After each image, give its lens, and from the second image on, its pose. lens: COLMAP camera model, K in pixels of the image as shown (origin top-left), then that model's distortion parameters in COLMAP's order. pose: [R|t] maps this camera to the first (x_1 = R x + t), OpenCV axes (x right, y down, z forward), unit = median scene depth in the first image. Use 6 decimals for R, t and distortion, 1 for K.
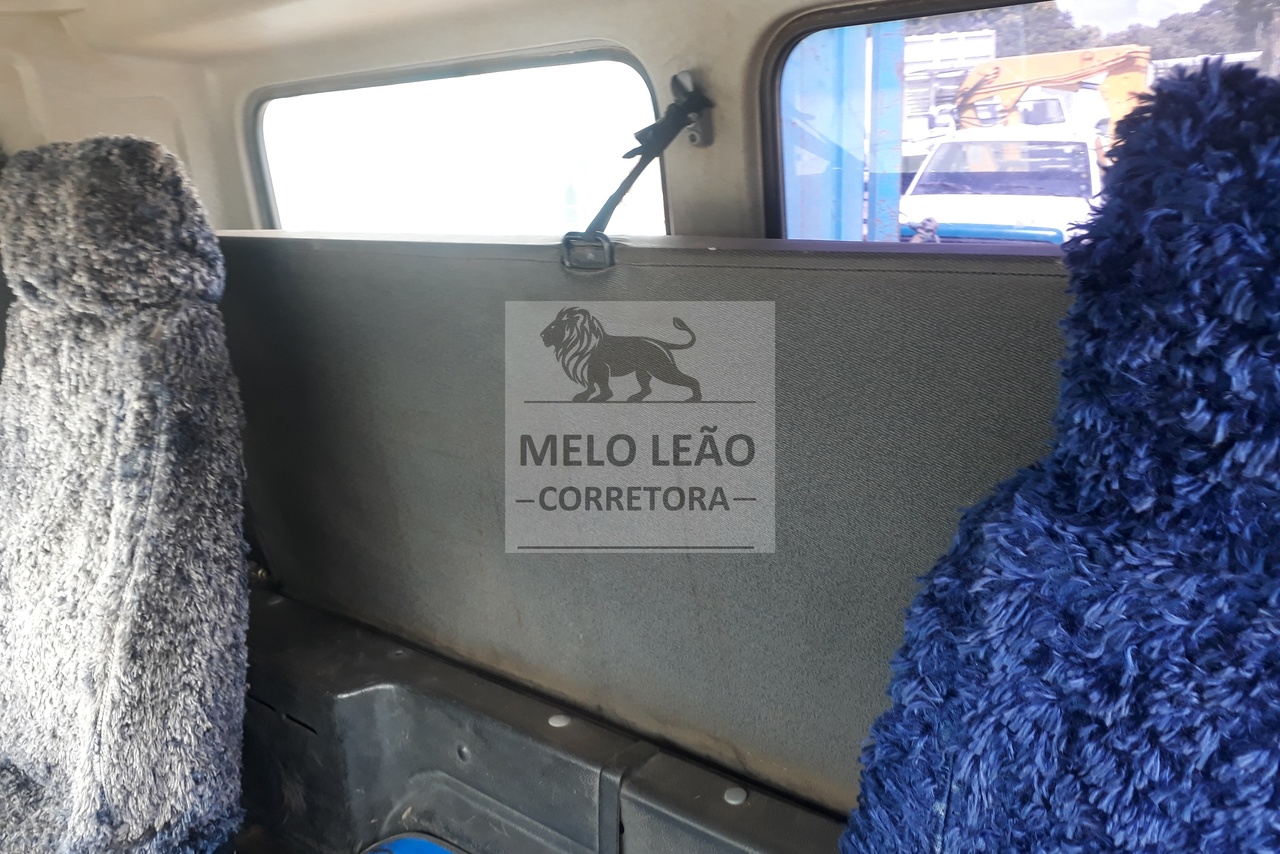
lens RADIAL K [[1031.2, 0, 623.1], [0, 1031.2, 431.4], [0, 0, 1]] dist [-0.019201, -0.002703]
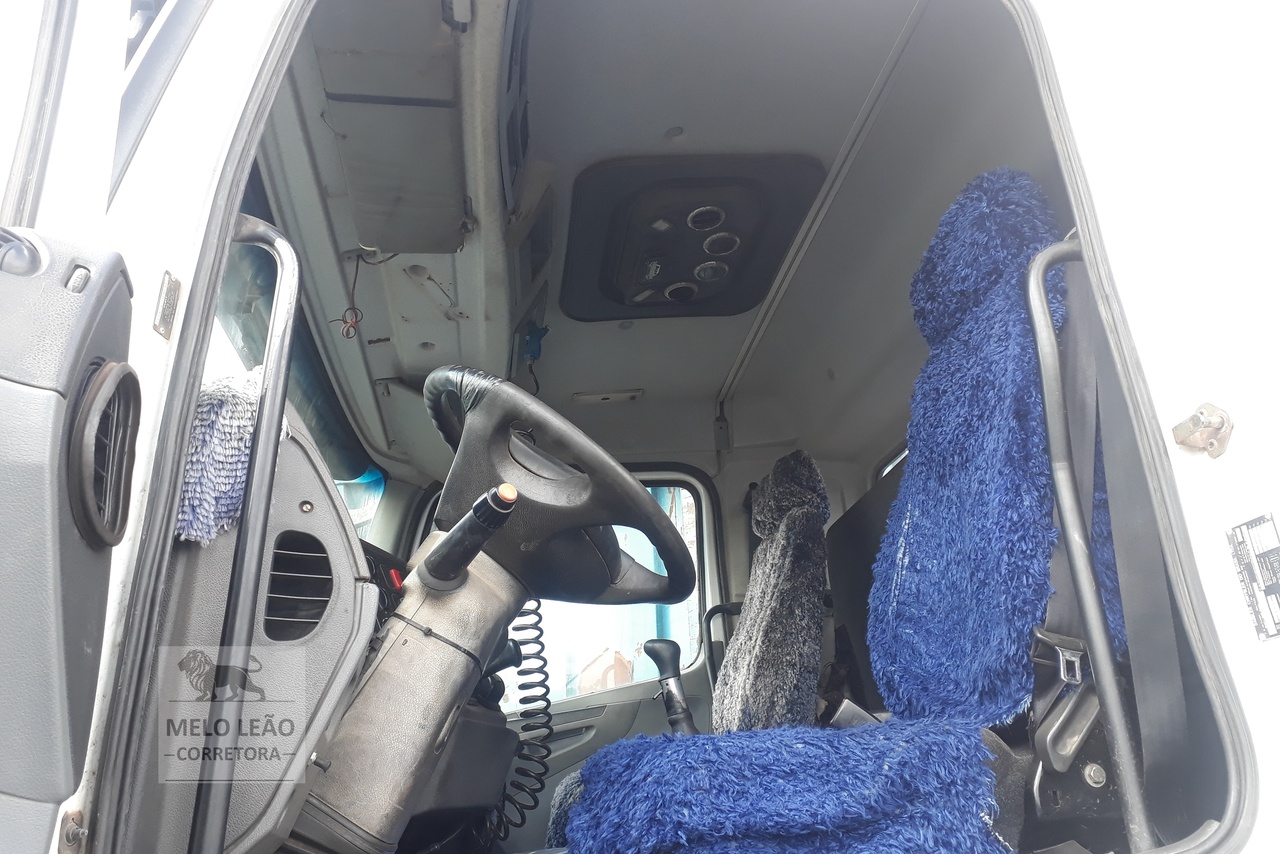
lens RADIAL K [[1008.1, 0, 641.0], [0, 1008.1, 450.4], [0, 0, 1]] dist [0.126544, -0.215722]
pose [[0.742387, -0.201024, -0.639102, 0.804254], [-0.197635, 0.845765, -0.495603, 0.992351], [0.640158, 0.494238, 0.588155, -0.683371]]
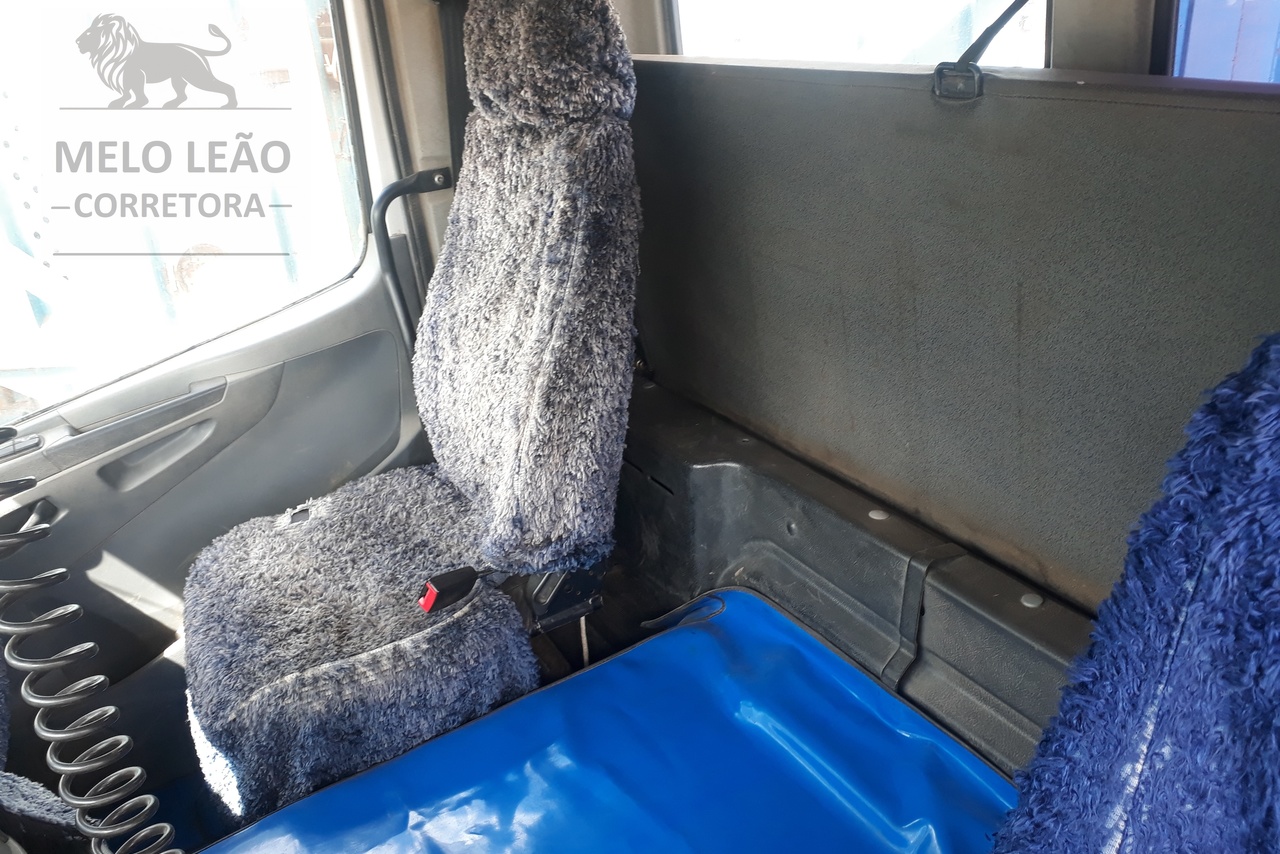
lens RADIAL K [[1008.1, 0, 641.0], [0, 1008.1, 450.4], [0, 0, 1]] dist [0.126544, -0.215722]
pose [[0.942167, 0.138372, -0.305245, 0.029067], [-0.082405, 0.978474, 0.189206, 0.024040], [0.324855, -0.153110, 0.933288, -0.151797]]
